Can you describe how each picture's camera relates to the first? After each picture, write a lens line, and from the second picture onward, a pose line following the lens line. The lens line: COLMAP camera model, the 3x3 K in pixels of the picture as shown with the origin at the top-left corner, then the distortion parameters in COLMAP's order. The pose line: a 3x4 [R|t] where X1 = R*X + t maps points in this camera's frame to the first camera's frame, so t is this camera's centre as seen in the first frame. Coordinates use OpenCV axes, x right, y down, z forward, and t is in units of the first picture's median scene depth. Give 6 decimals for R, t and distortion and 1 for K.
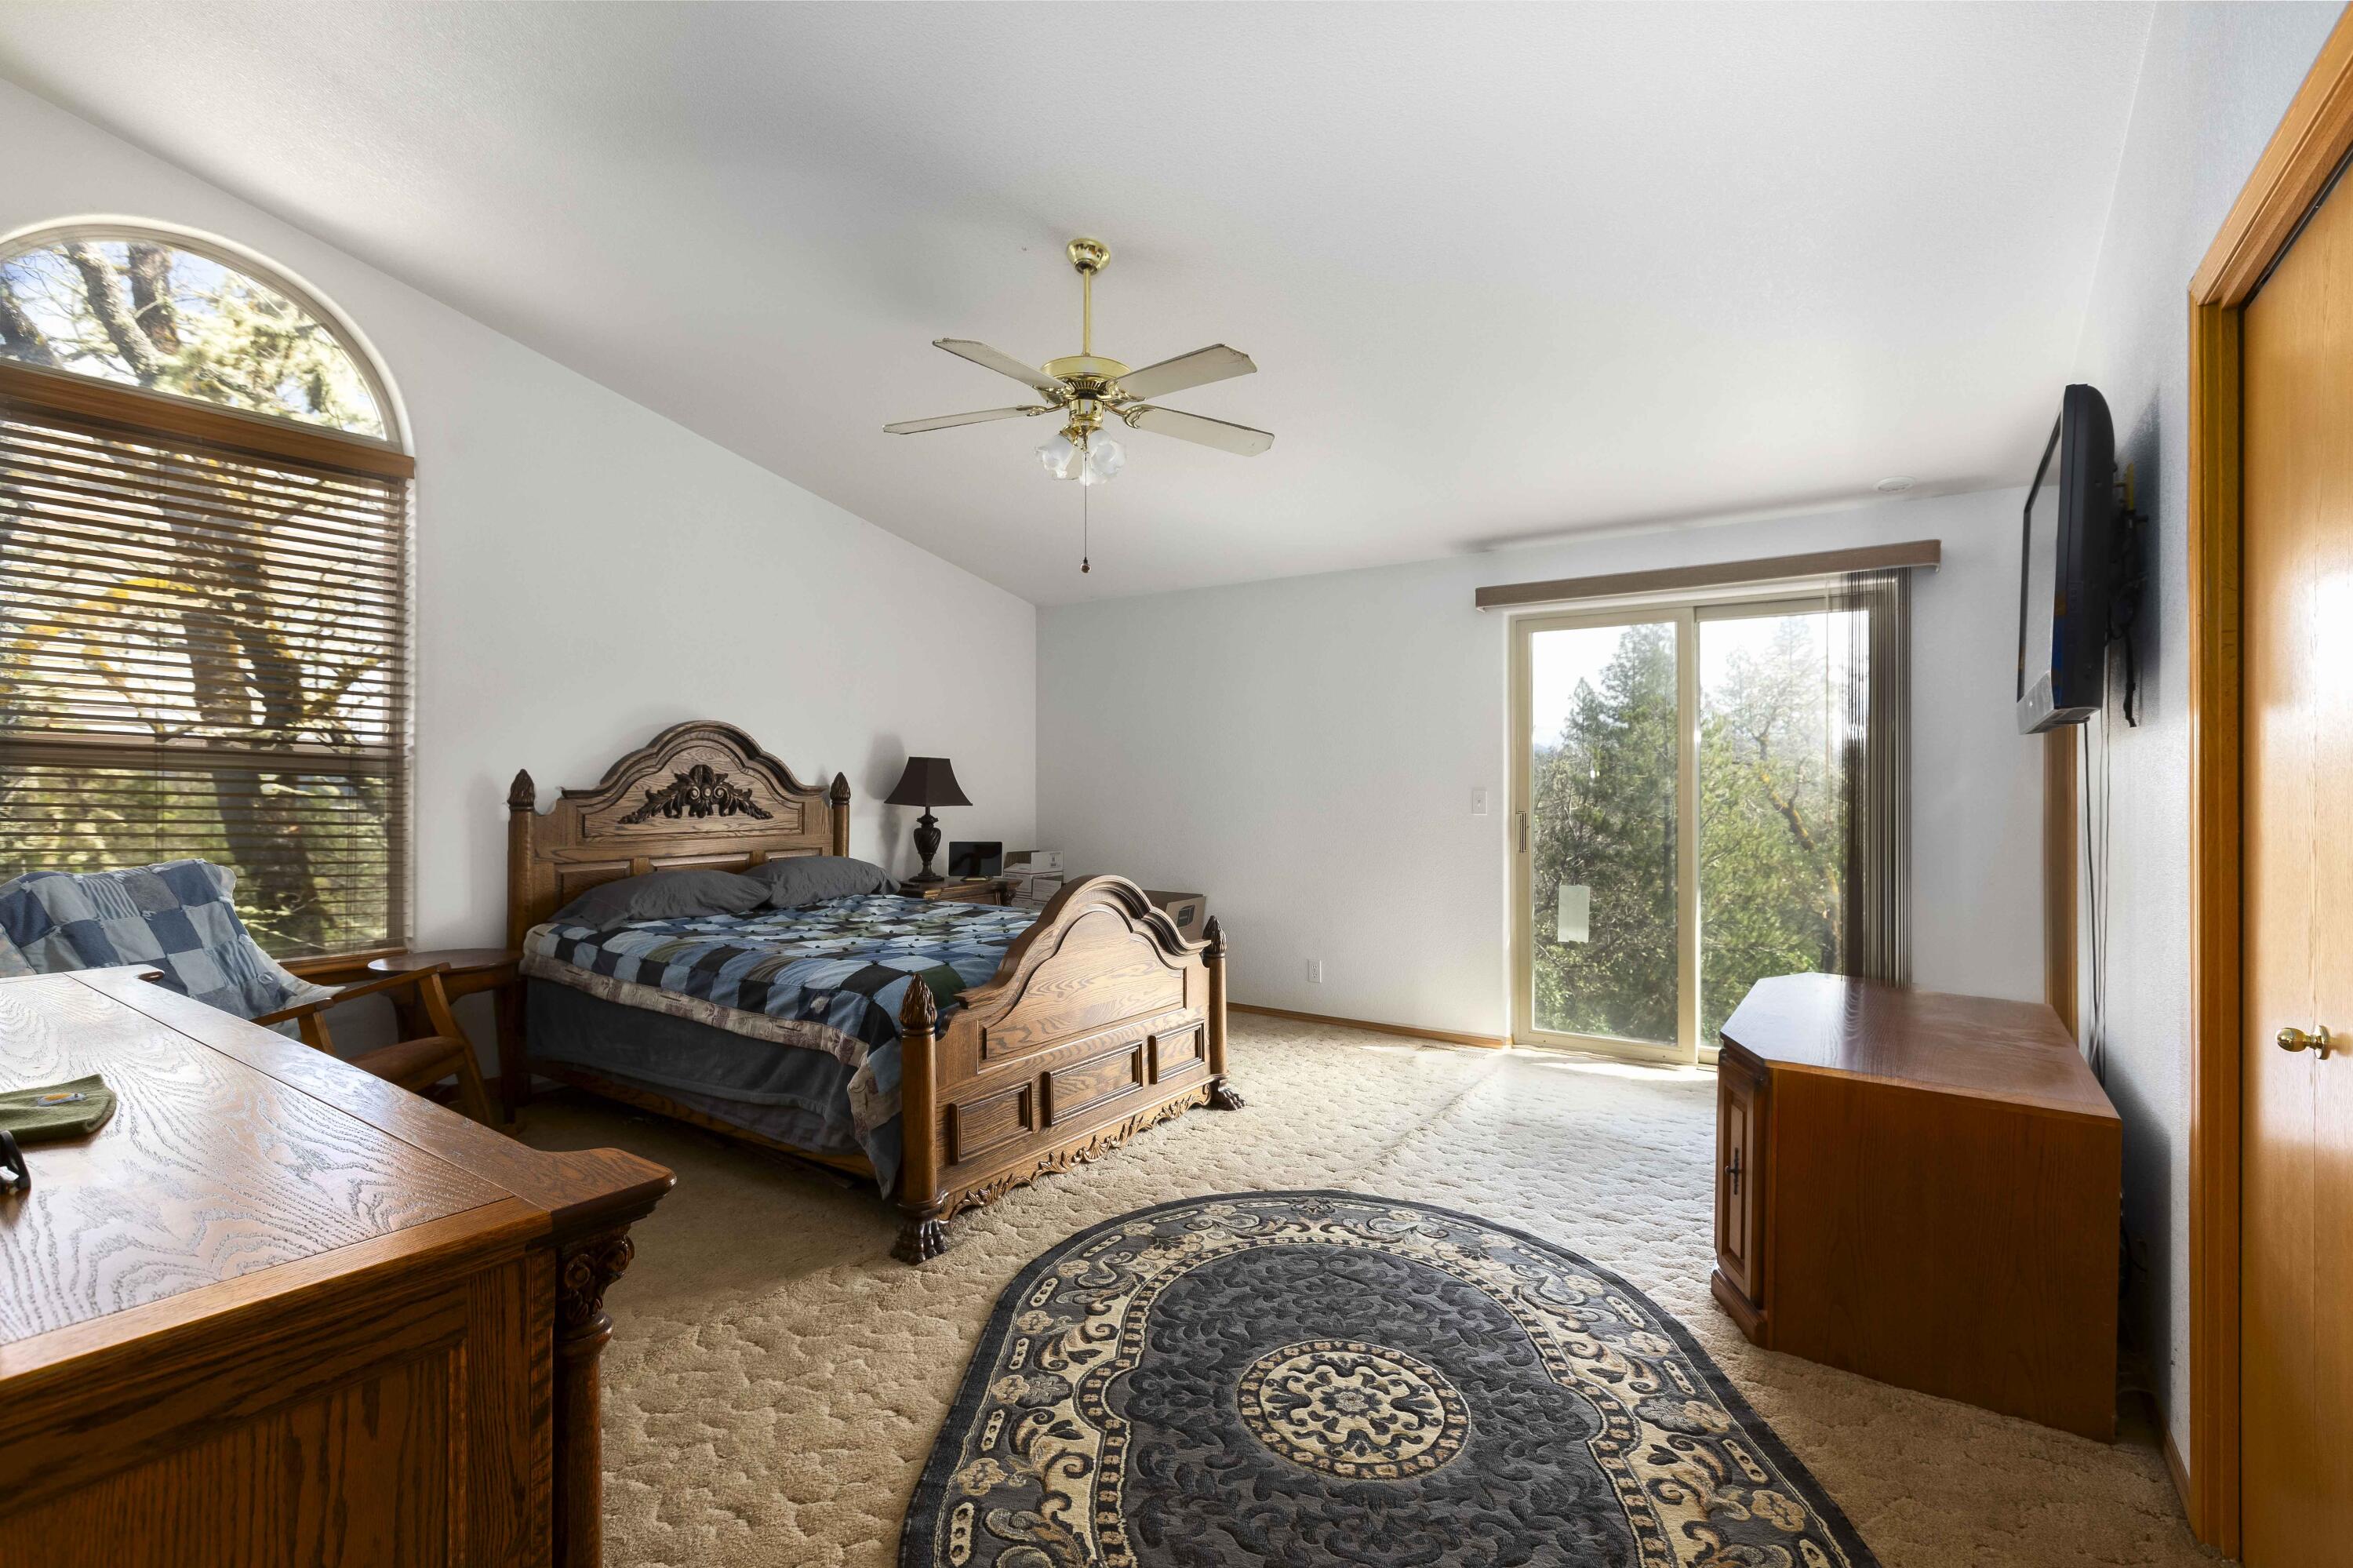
lens RADIAL K [[1054.8, 0, 1170.9], [0, 1054.8, 754.4], [0, 0, 1]] dist [0.001274, -0.000686]
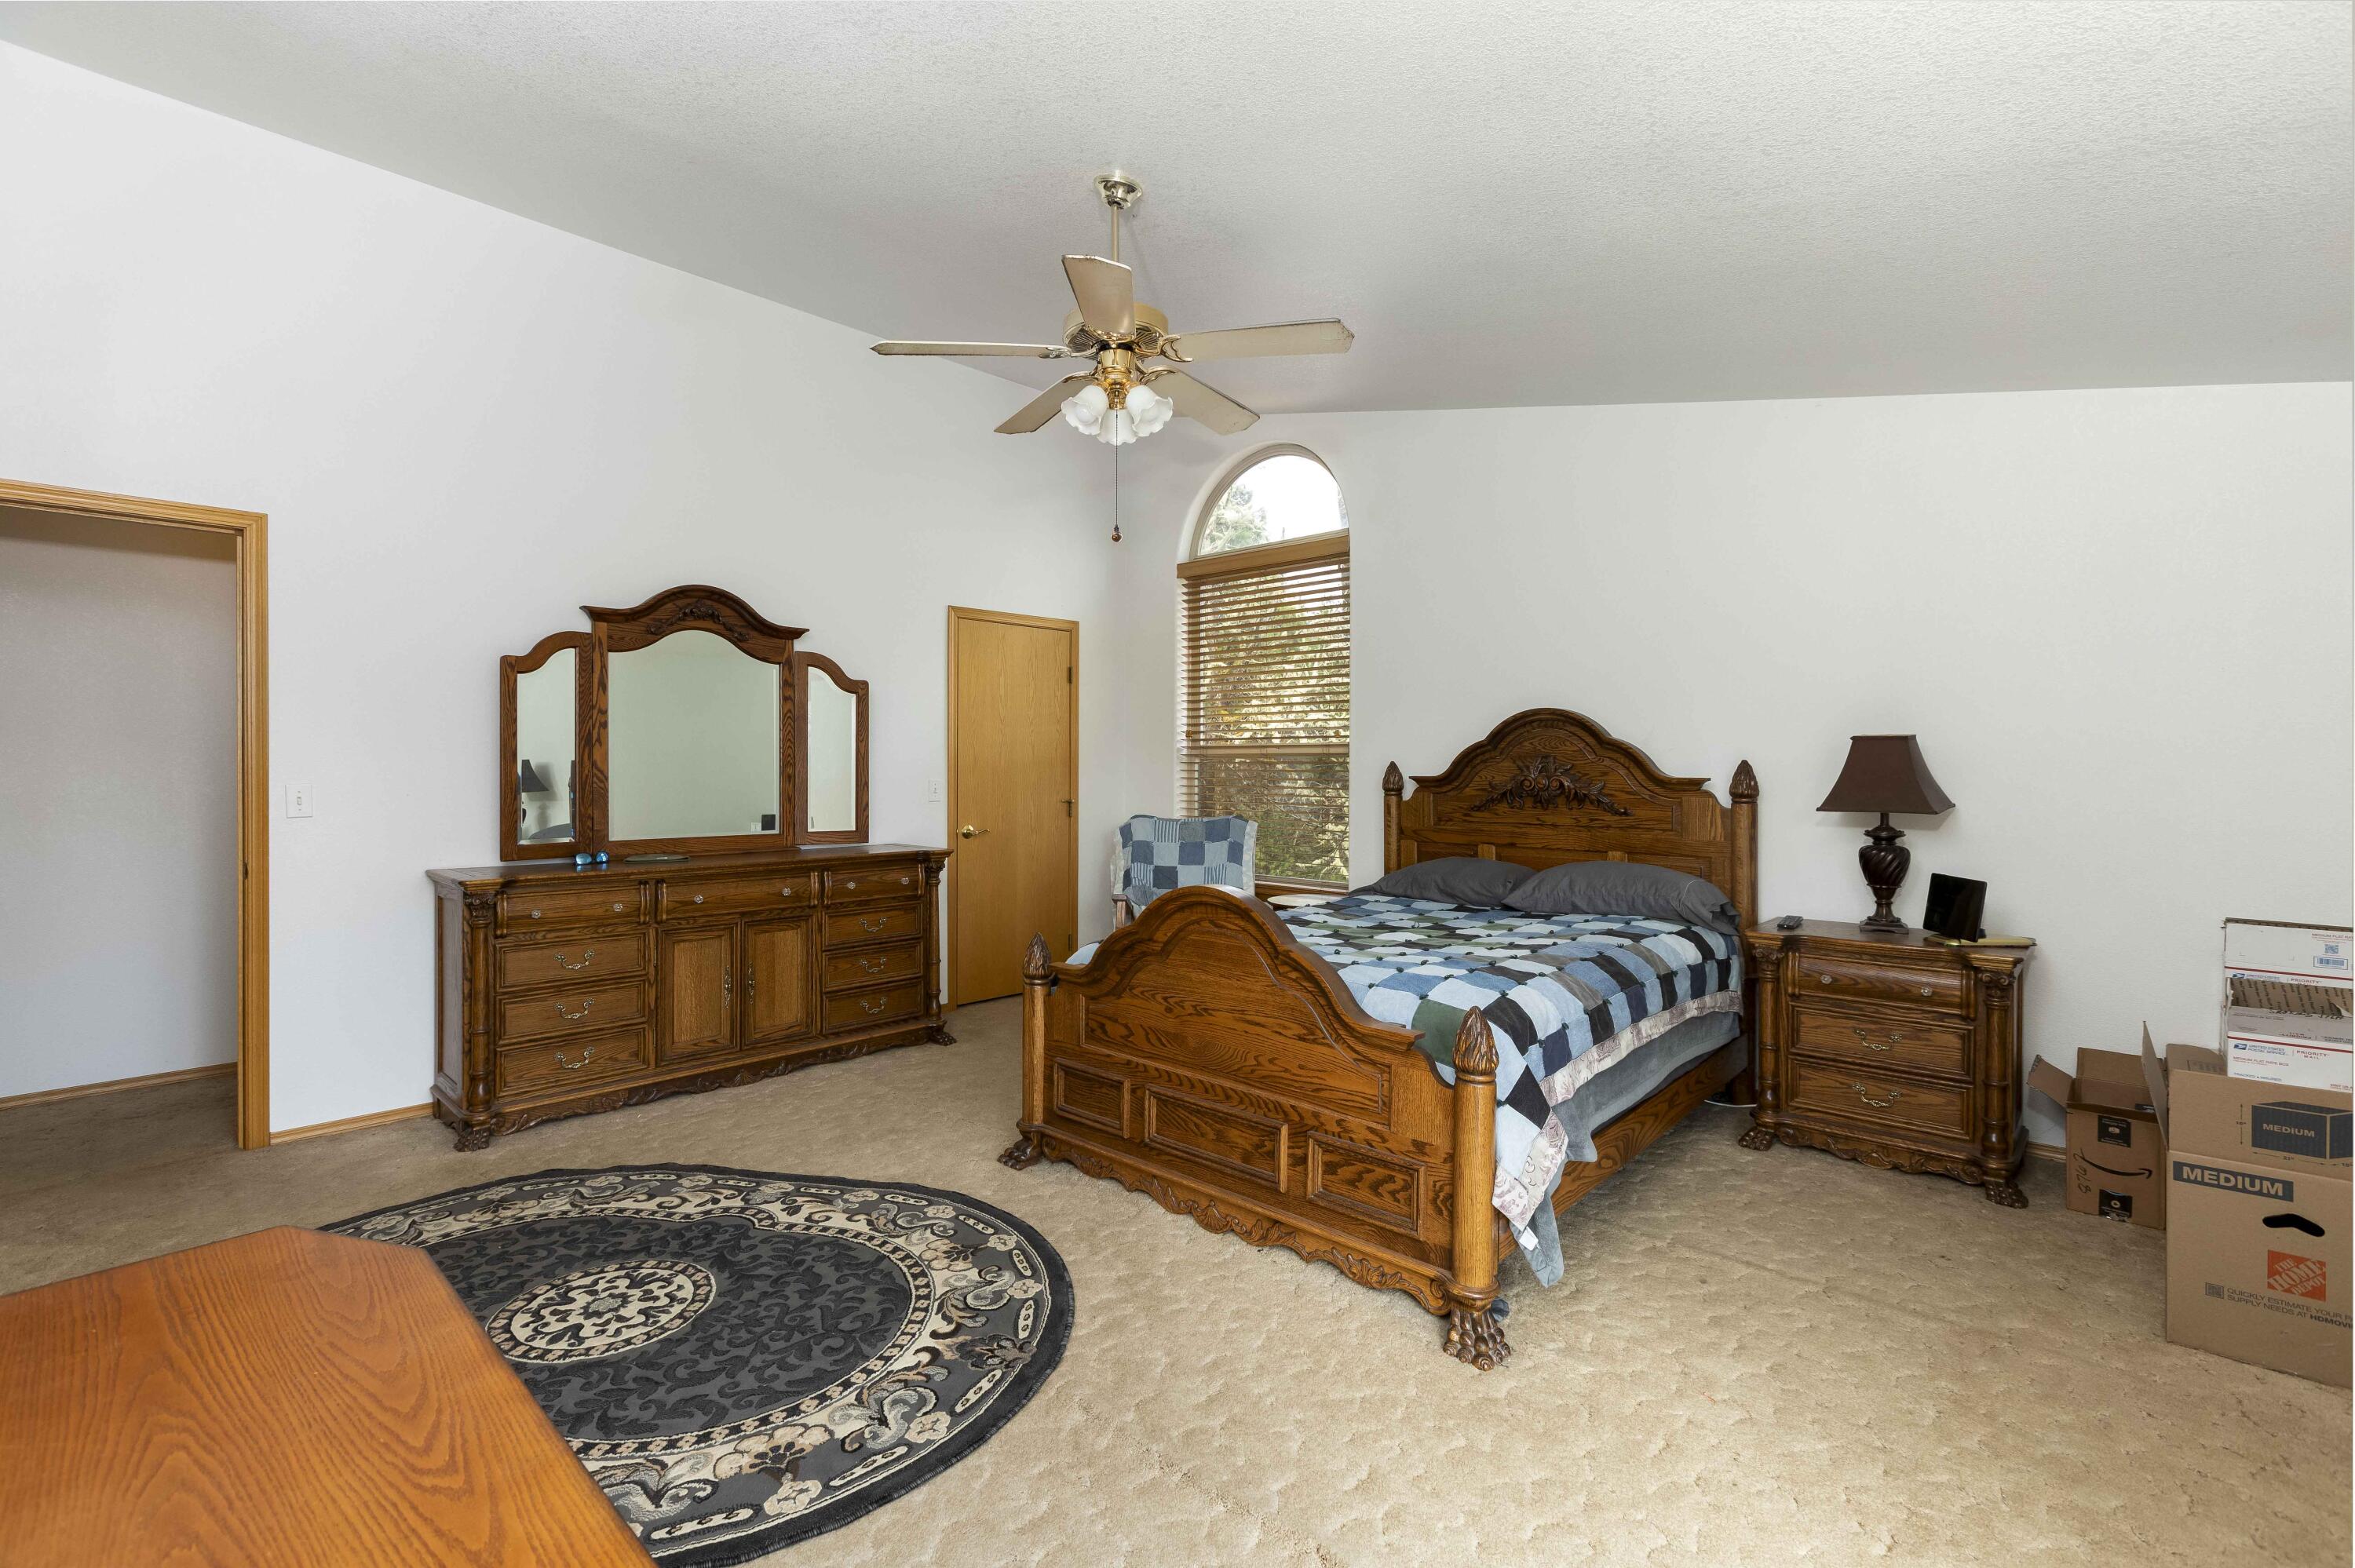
lens RADIAL K [[1055.5, 0, 1171.9], [0, 1055.5, 754.4], [0, 0, 1]] dist [0.001274, -0.000686]
pose [[-0.148200, -0.012550, -0.988878, 1.139600], [0.019197, 0.999695, -0.015564, 0.038025], [0.988771, -0.021290, -0.147913, 1.665761]]
